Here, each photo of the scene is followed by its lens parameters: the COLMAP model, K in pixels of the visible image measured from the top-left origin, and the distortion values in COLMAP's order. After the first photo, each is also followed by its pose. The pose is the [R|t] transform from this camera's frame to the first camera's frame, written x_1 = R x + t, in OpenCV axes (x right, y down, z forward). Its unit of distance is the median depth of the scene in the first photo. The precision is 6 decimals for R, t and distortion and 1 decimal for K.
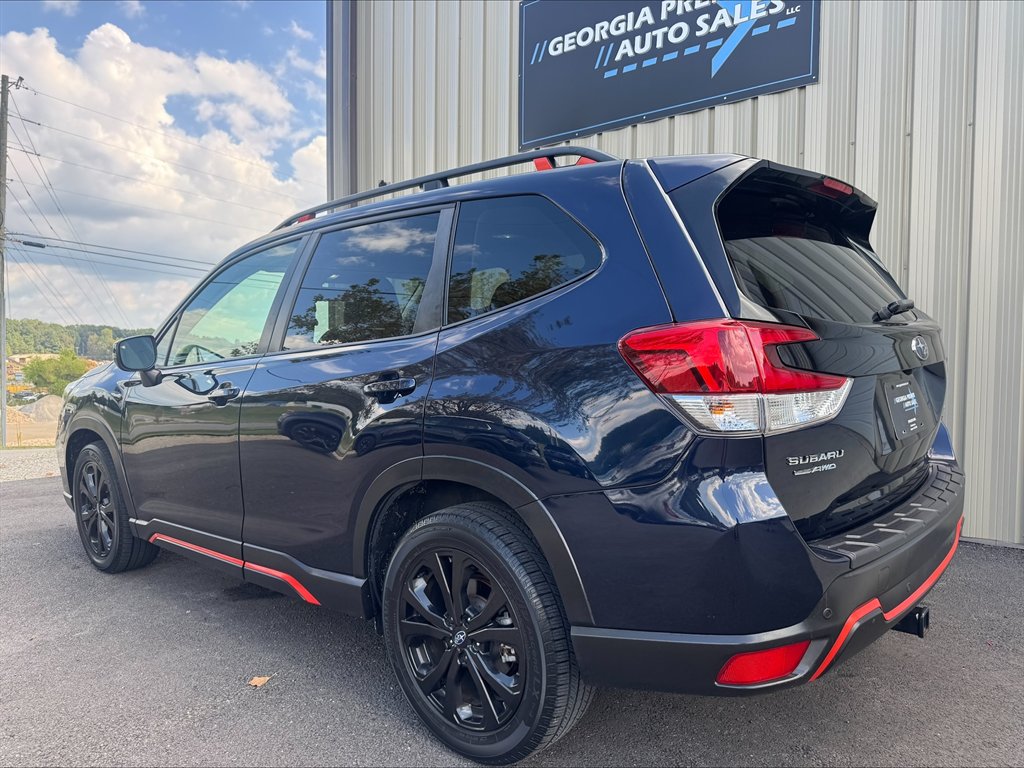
lens RADIAL K [[749.8, 0, 485.3], [0, 749.8, 388.6], [0, 0, 1]] dist [0.018024, -0.037163]
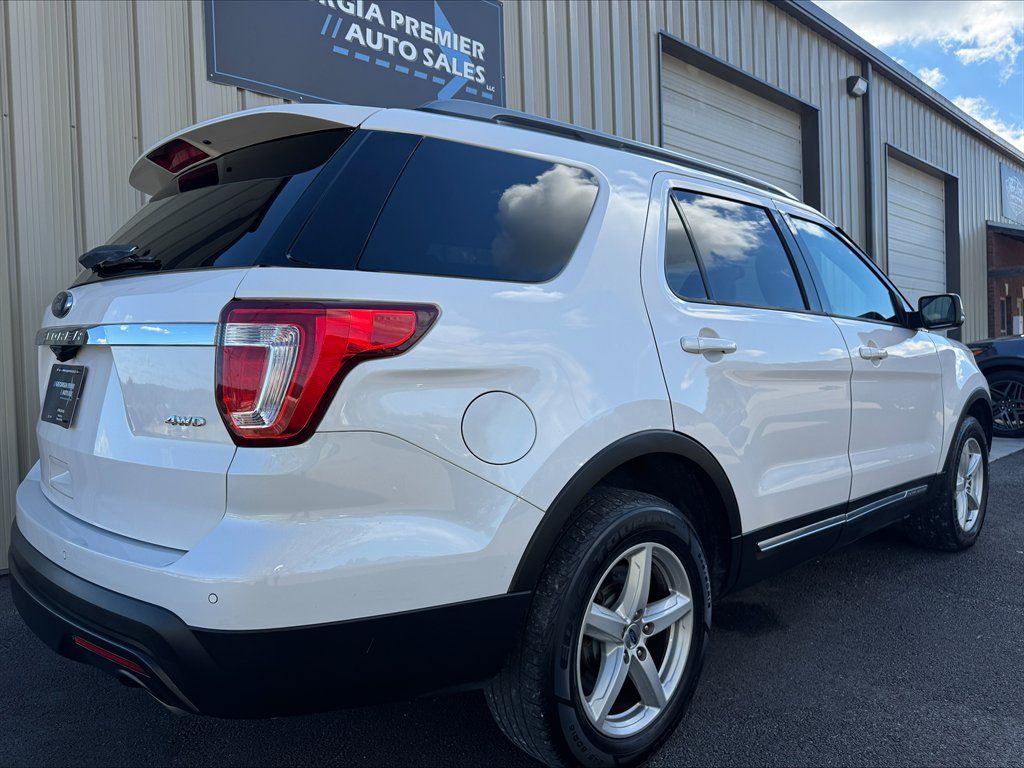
lens RADIAL K [[749.8, 0, 540.6], [0, 749.8, 387.4], [0, 0, 1]] dist [0.018024, -0.037163]
pose [[0.052726, -0.032882, 0.998067, -0.773963], [0.074742, 0.996784, 0.028892, -0.024601], [-0.995808, 0.073074, 0.055014, 0.779472]]
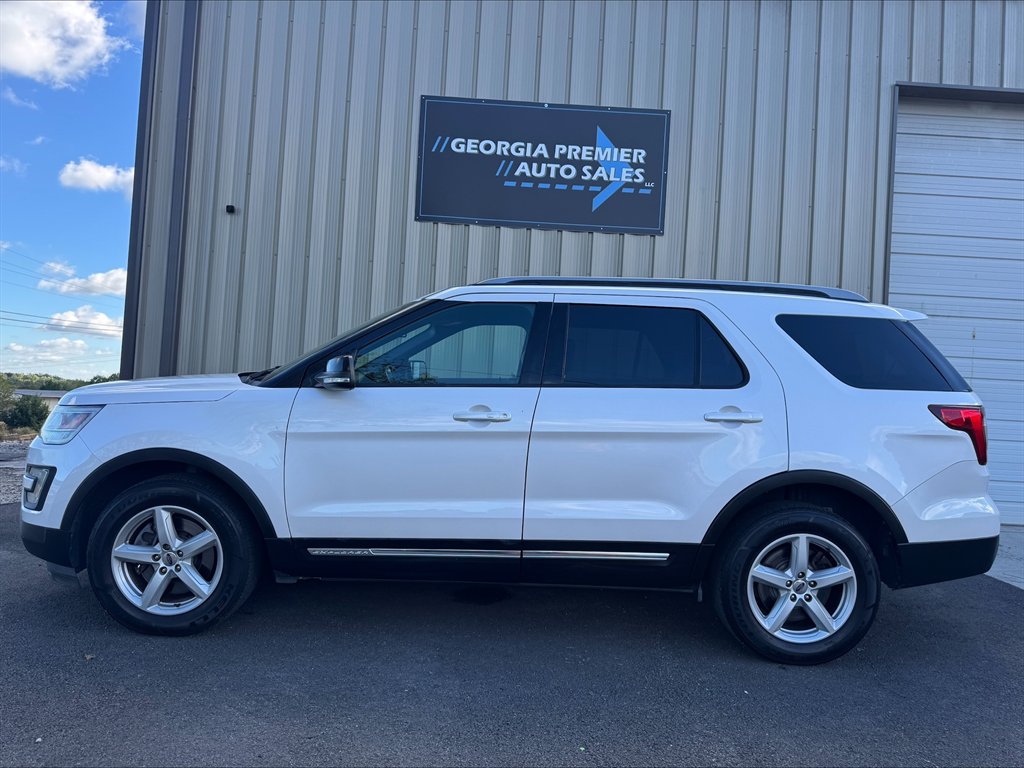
lens RADIAL K [[749.8, 0, 512.9], [0, 749.8, 401.4], [0, 0, 1]] dist [0.018024, -0.037163]
pose [[0.731502, 0.040968, 0.680607, -0.725315], [-0.021635, 0.999085, -0.036886, 0.001017], [-0.681495, 0.012257, 0.731720, 0.063731]]
